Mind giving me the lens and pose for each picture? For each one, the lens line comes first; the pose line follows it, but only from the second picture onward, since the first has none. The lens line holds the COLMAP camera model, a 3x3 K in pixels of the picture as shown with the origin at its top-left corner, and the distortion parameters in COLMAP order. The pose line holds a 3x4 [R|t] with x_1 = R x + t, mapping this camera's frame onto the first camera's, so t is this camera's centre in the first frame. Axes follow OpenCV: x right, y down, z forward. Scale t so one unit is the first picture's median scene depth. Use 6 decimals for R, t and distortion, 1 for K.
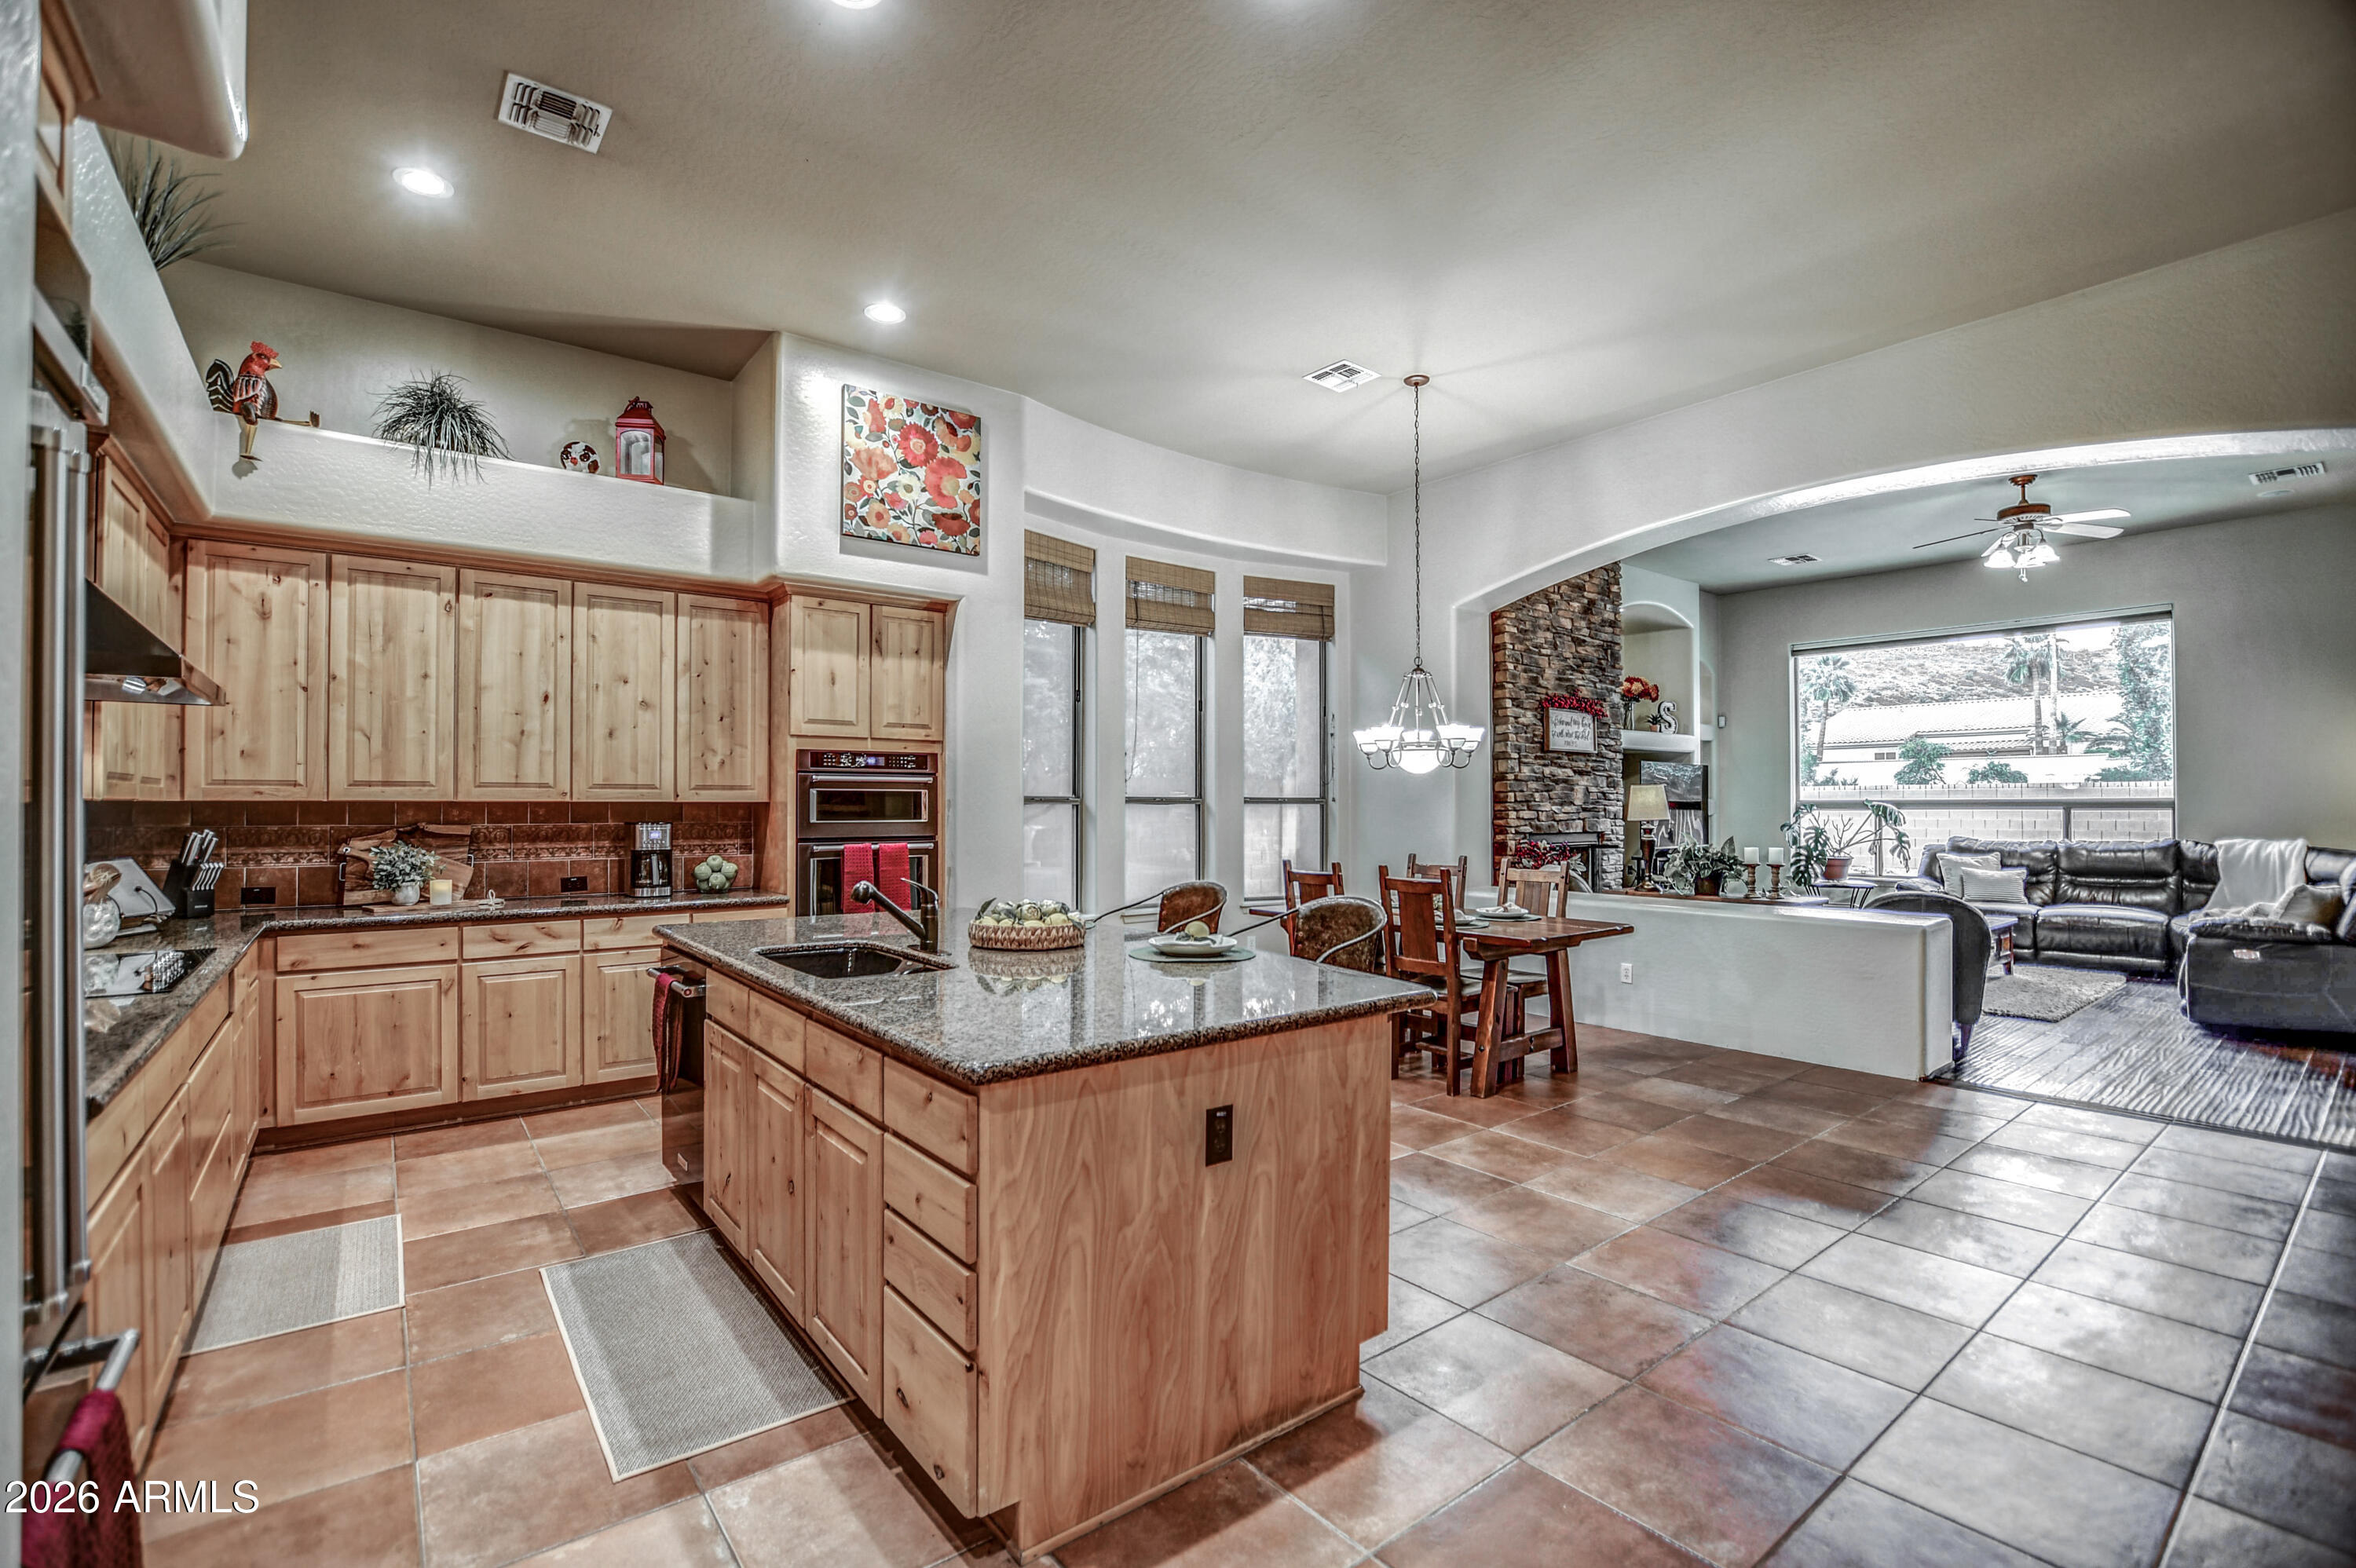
lens RADIAL K [[1031.9, 0, 1175.8], [0, 1031.9, 789.5], [0, 0, 1]] dist [-0.036546, 0.007994]
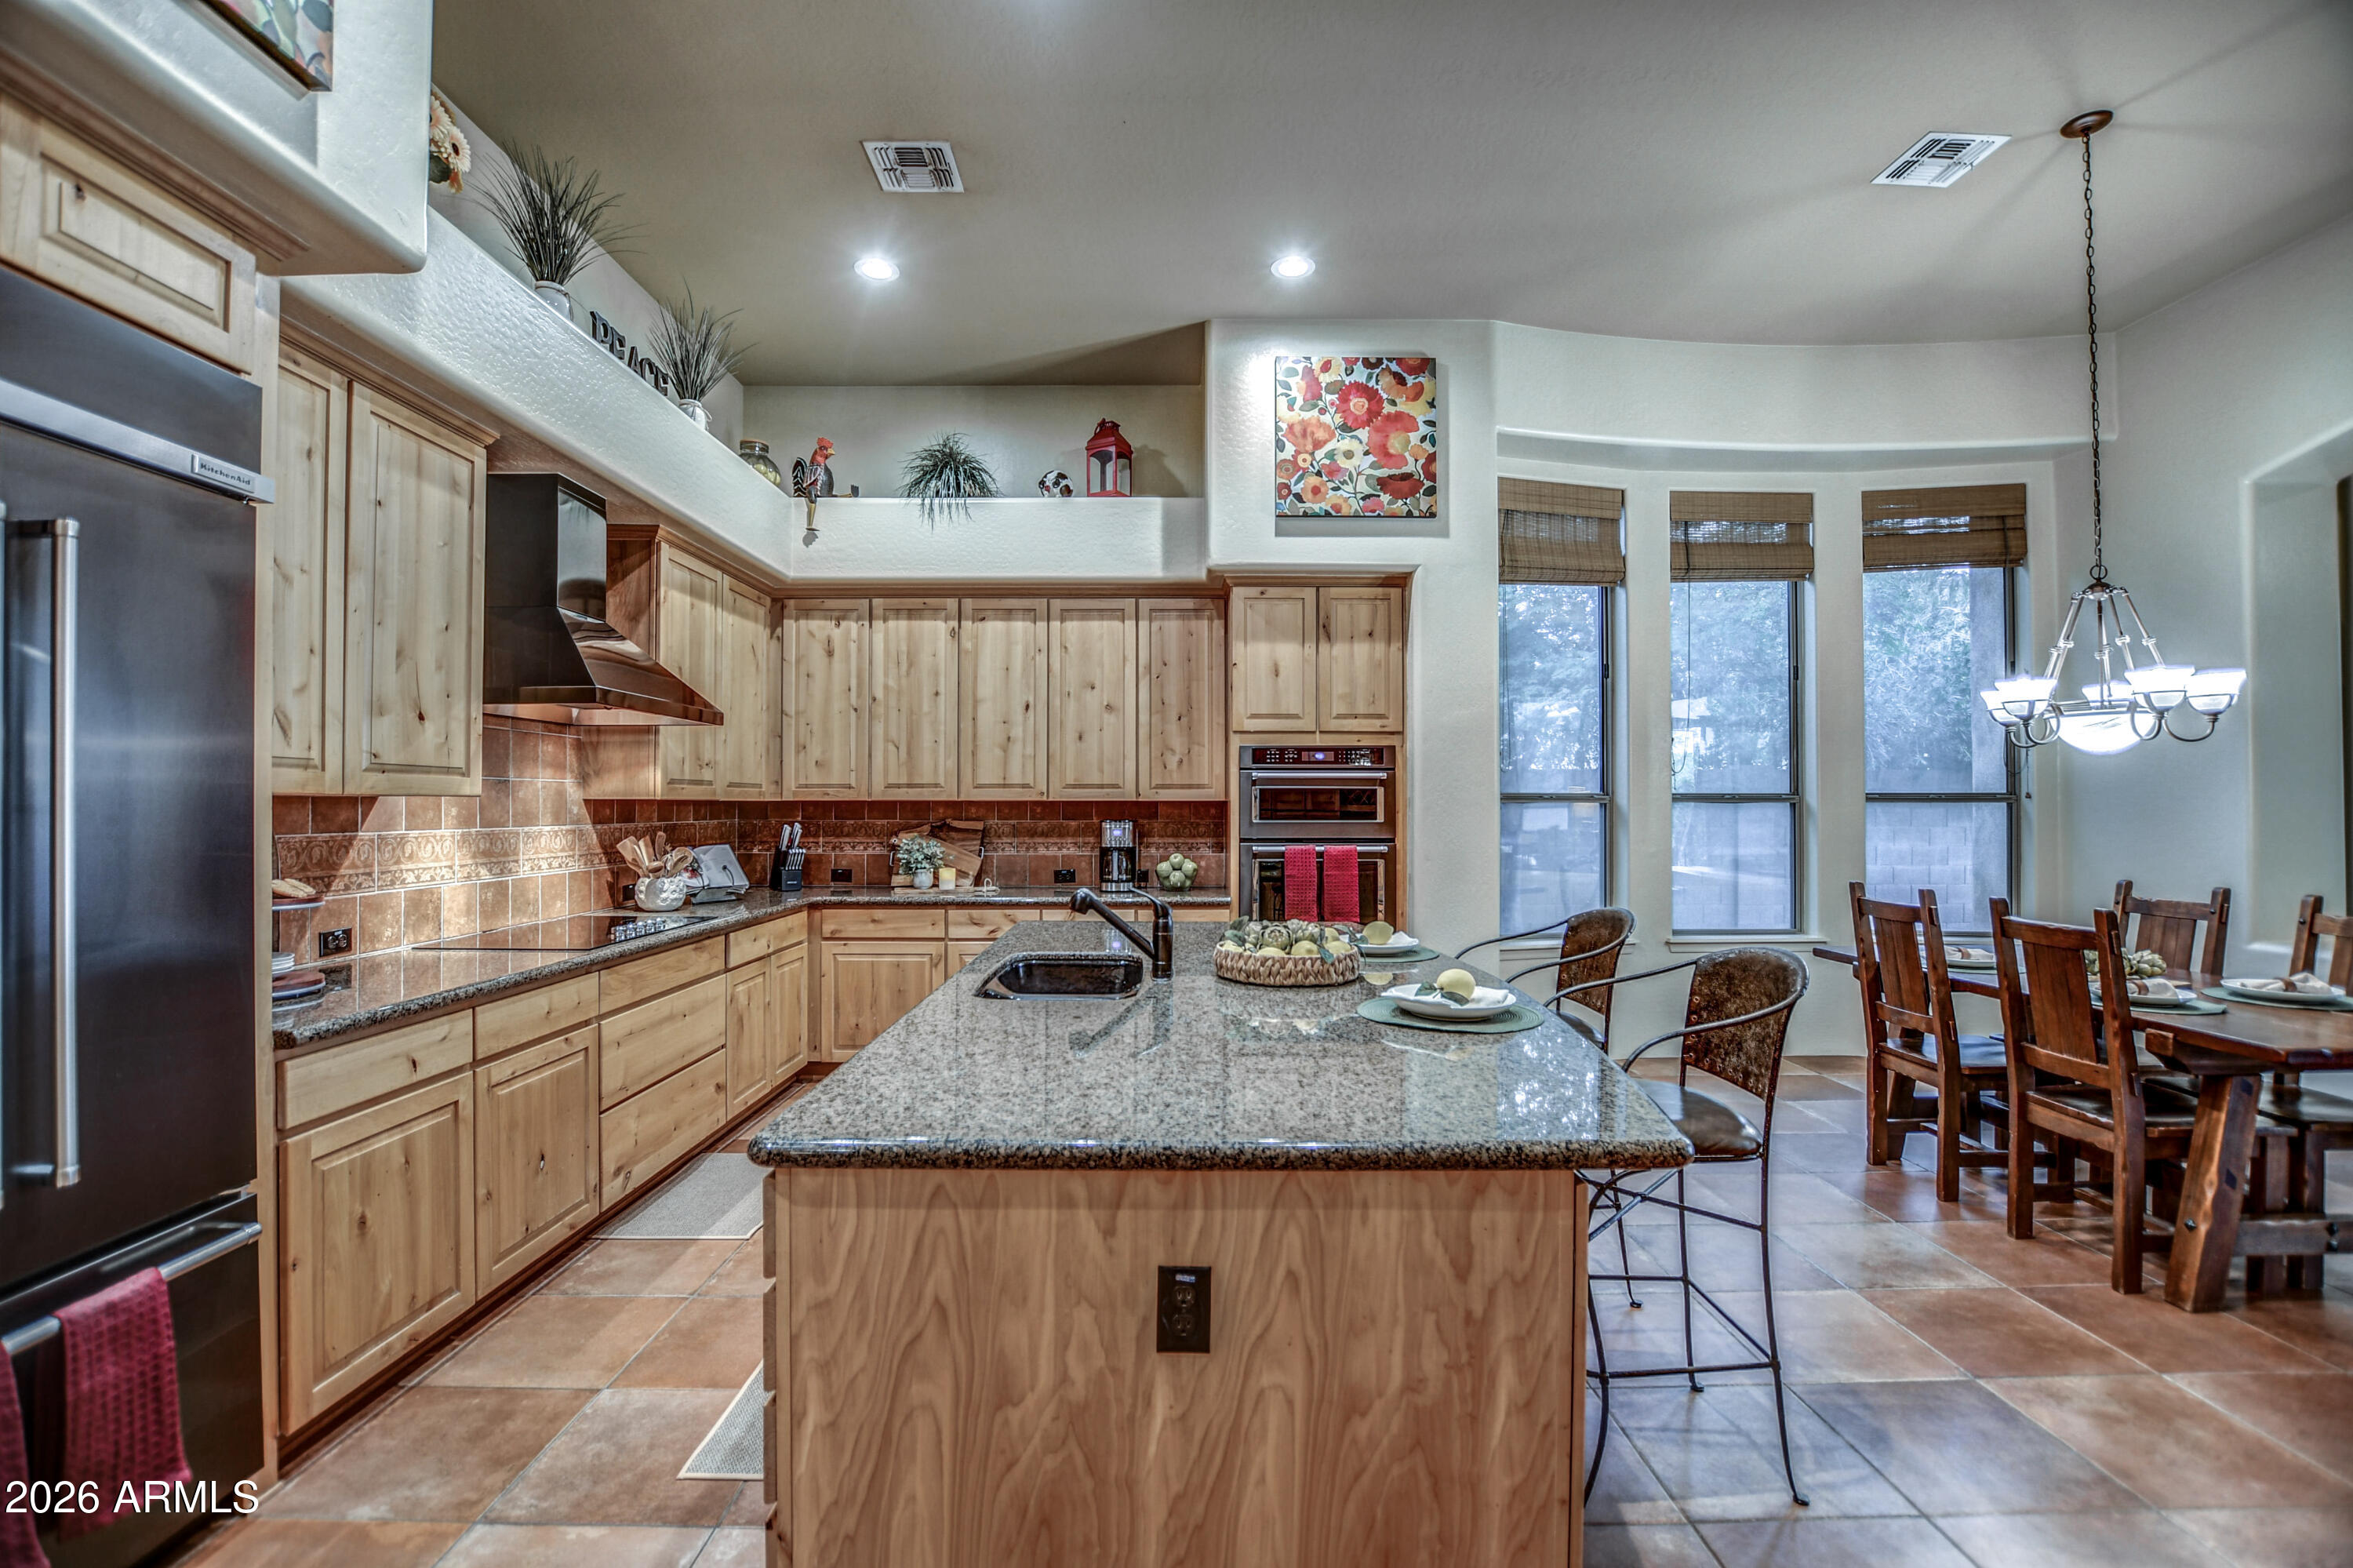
lens RADIAL K [[1030.8, 0, 1174.3], [0, 1030.8, 789.5], [0, 0, 1]] dist [-0.036546, 0.007994]
pose [[0.795002, -0.008798, -0.606543, 0.176715], [0.009097, 0.999955, -0.002582, 0.003878], [0.606539, -0.003465, 0.795047, 0.198573]]
